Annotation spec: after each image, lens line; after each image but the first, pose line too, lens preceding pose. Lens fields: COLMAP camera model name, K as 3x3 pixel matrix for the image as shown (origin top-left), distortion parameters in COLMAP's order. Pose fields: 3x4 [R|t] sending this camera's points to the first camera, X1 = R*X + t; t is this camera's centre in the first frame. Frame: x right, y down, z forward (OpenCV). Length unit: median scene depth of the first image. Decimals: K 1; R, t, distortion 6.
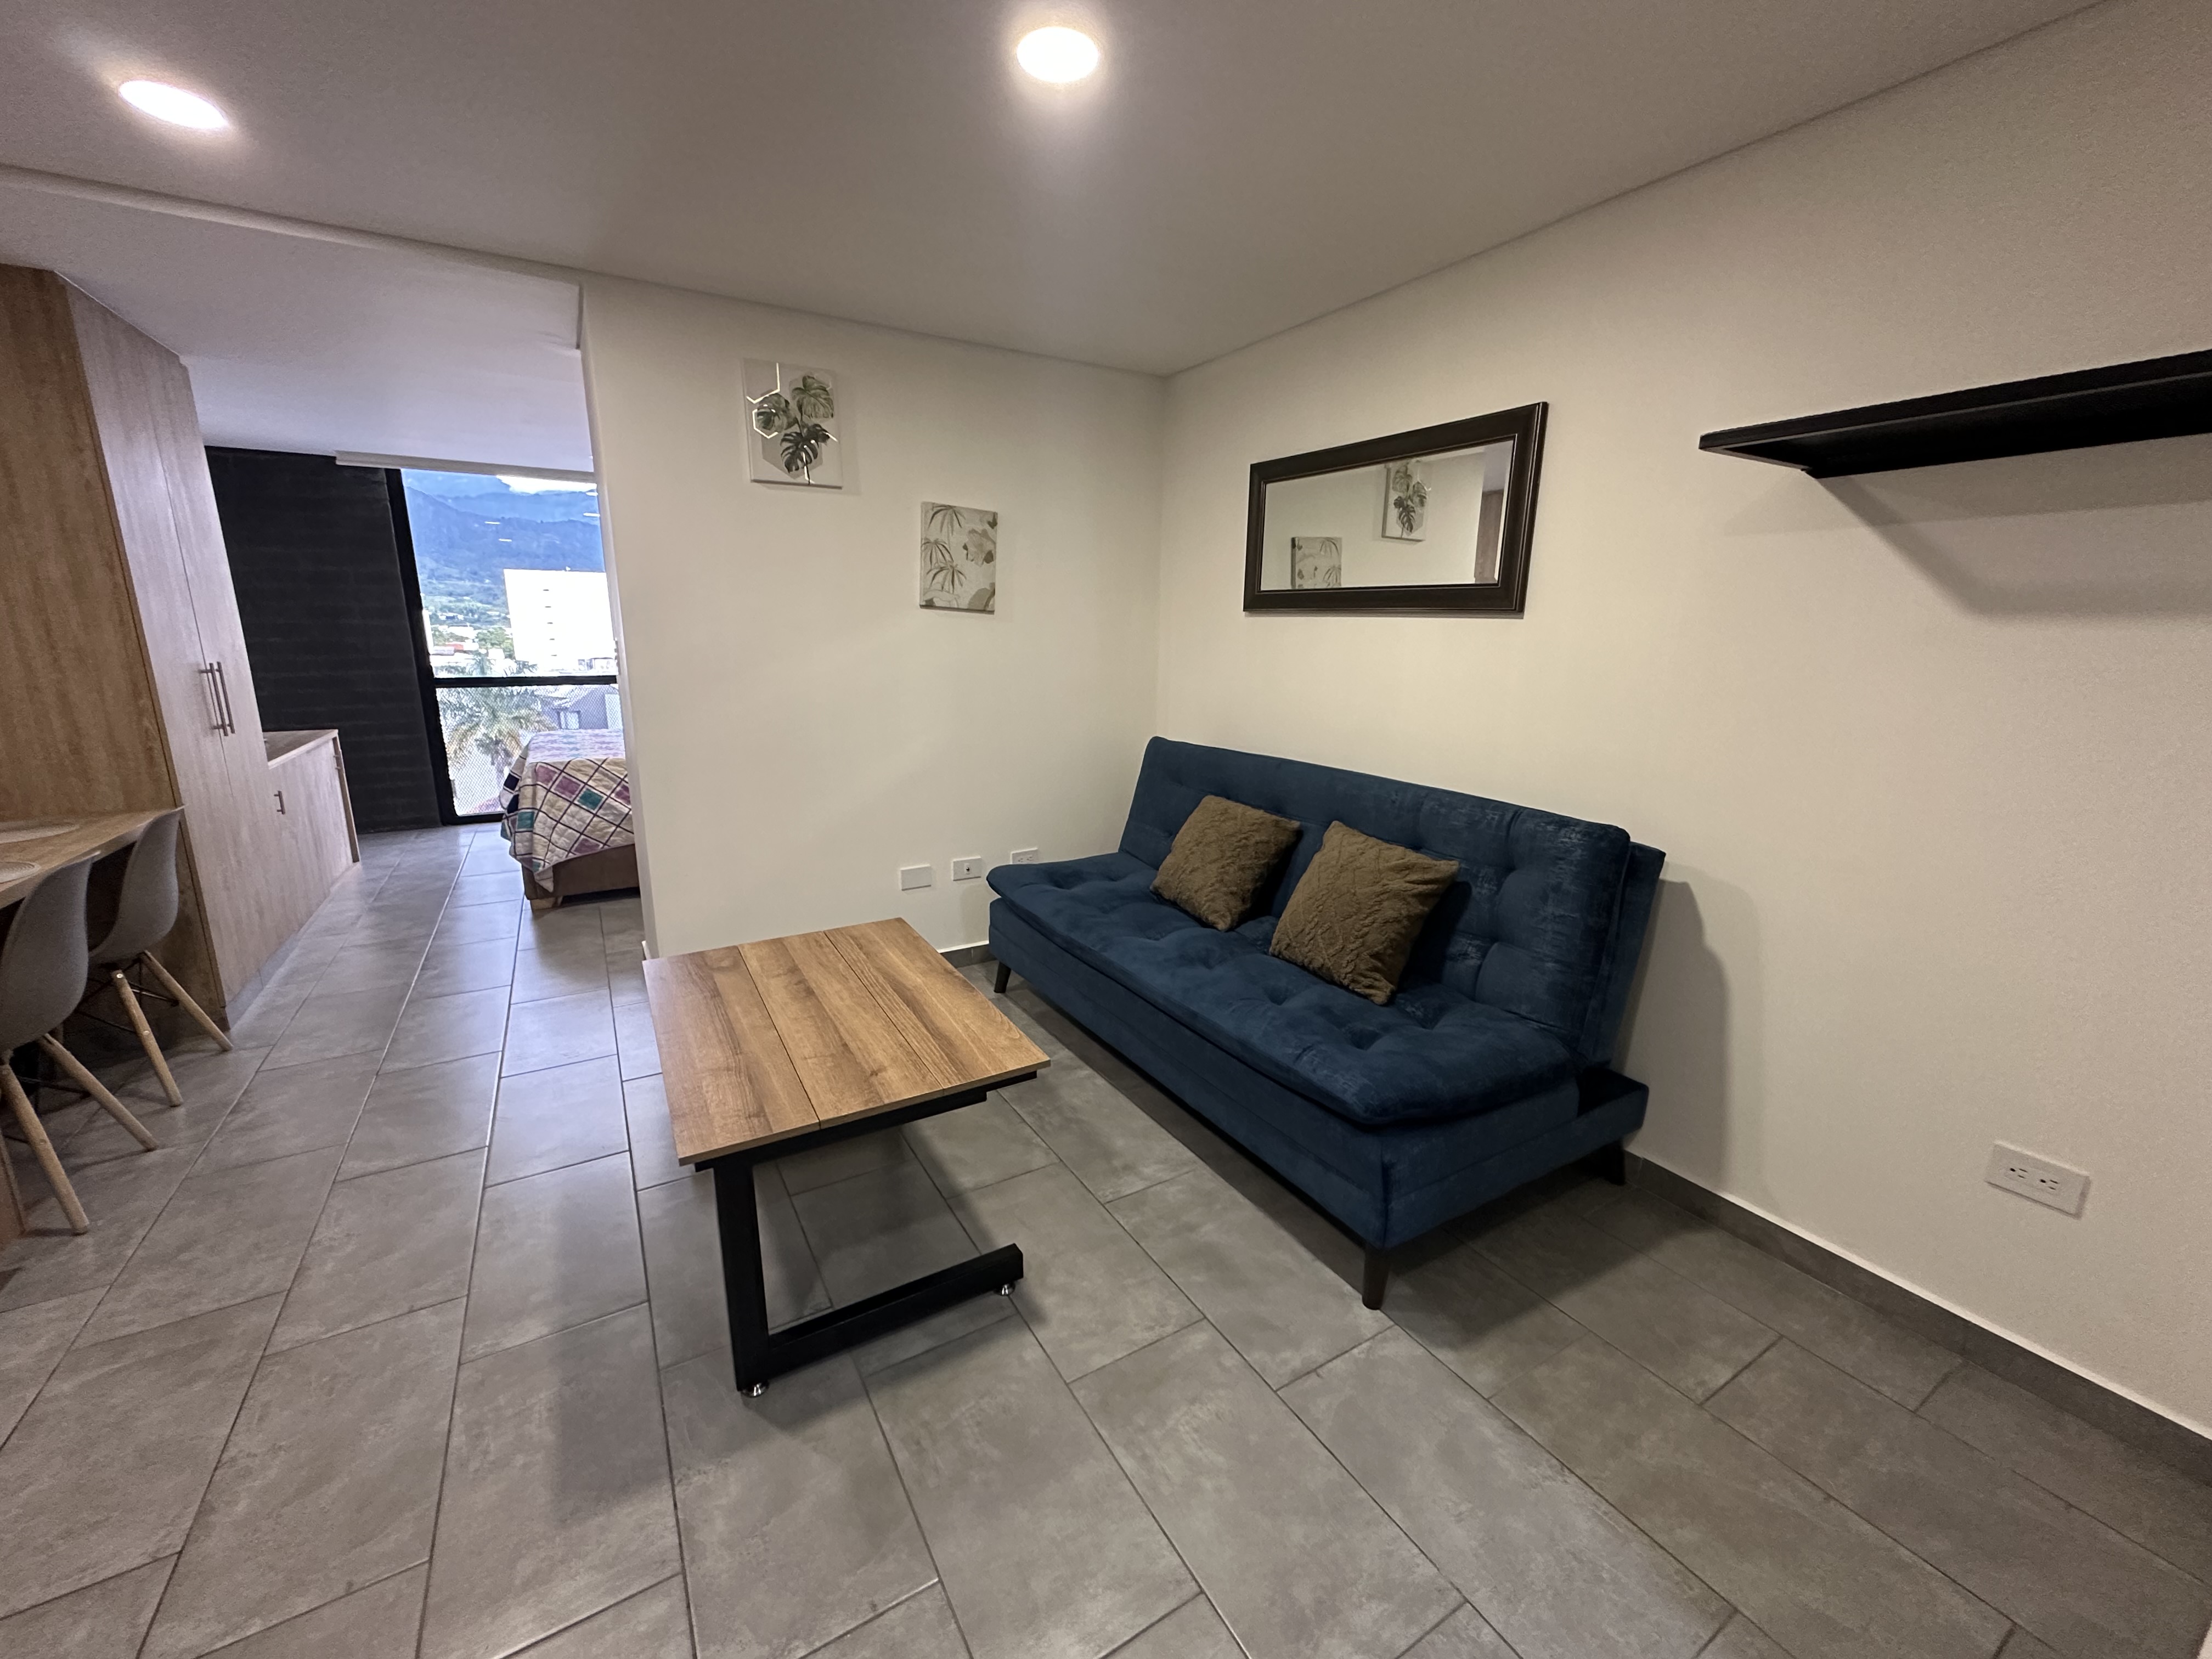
lens RADIAL K [[881.8, 0, 1106.9], [0, 881.8, 826.3], [0, 0, 1]] dist [-0.004739, 0.001308]
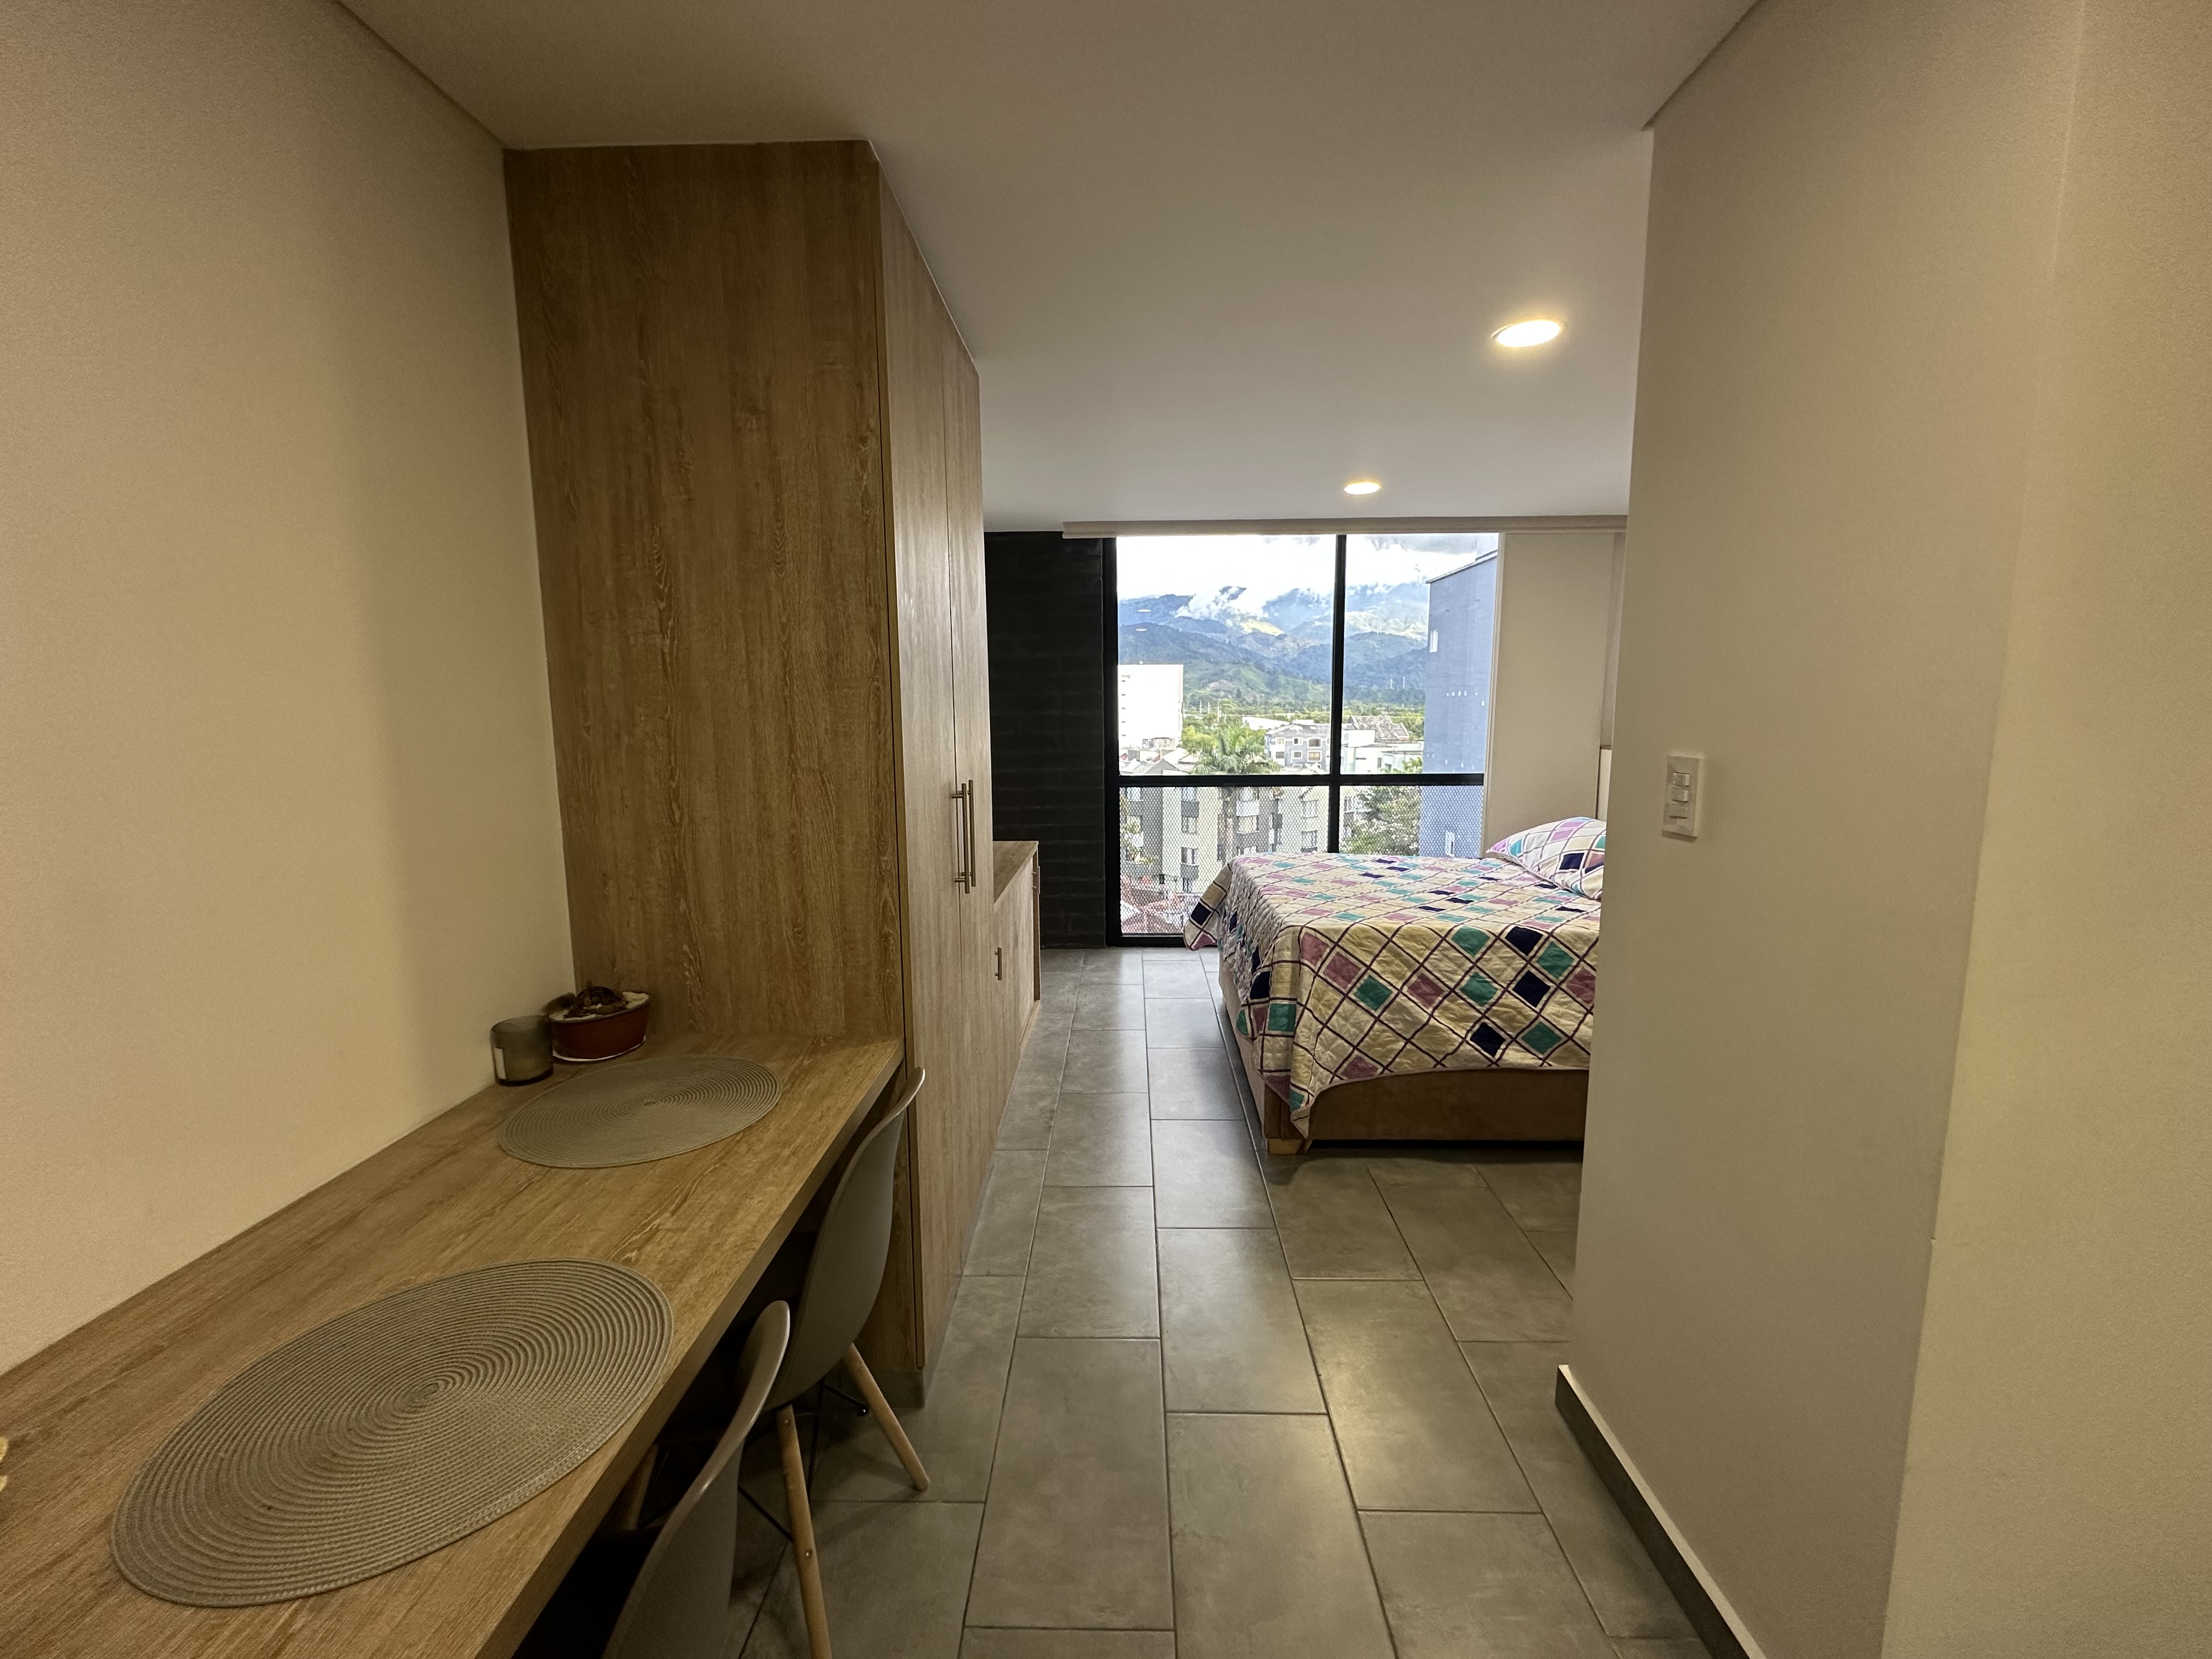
lens RADIAL K [[881.8, 0, 1106.9], [0, 881.8, 826.3], [0, 0, 1]] dist [-0.004739, 0.001308]
pose [[0.843146, 0.054767, -0.534888, -0.625050], [-0.101665, 0.993093, -0.058573, -0.136602], [0.527986, 0.103764, 0.842890, 0.548864]]
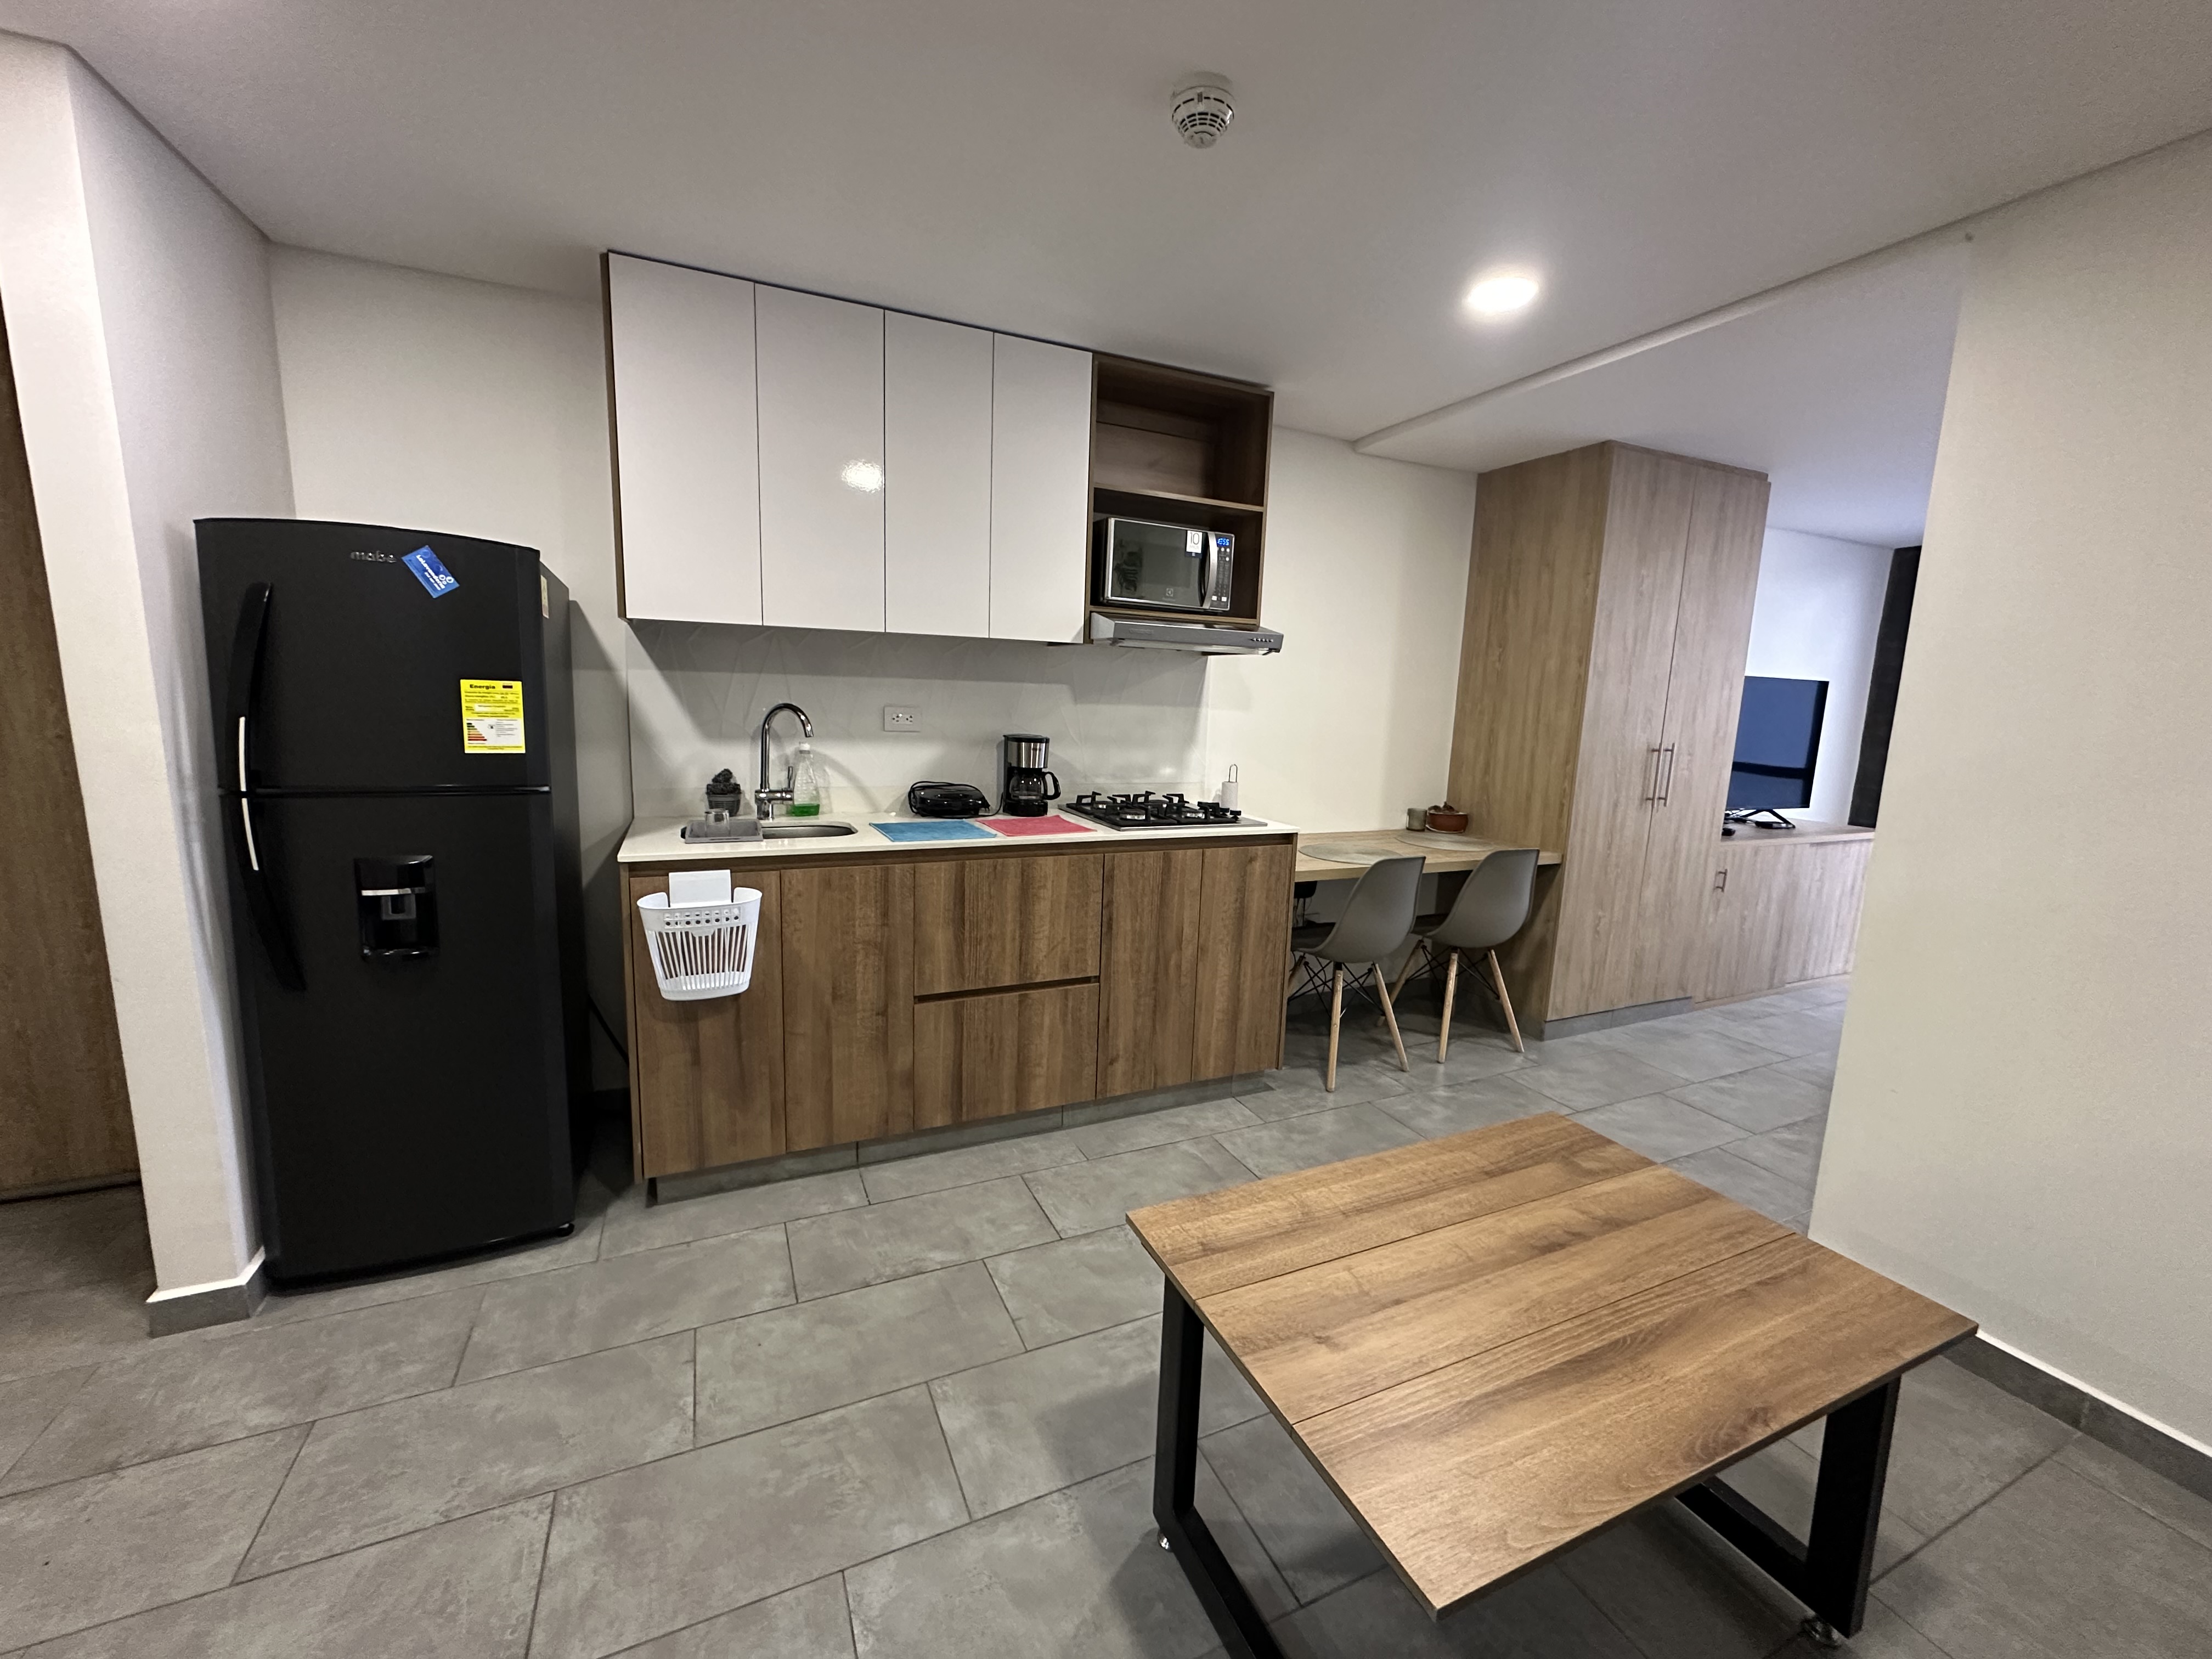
lens RADIAL K [[881.8, 0, 1106.9], [0, 881.8, 826.3], [0, 0, 1]] dist [-0.004739, 0.001308]
pose [[-0.112020, 0.138443, -0.984015, 0.210243], [-0.254169, 0.953315, 0.163058, -0.093842], [0.960651, 0.268372, -0.071602, 0.456139]]
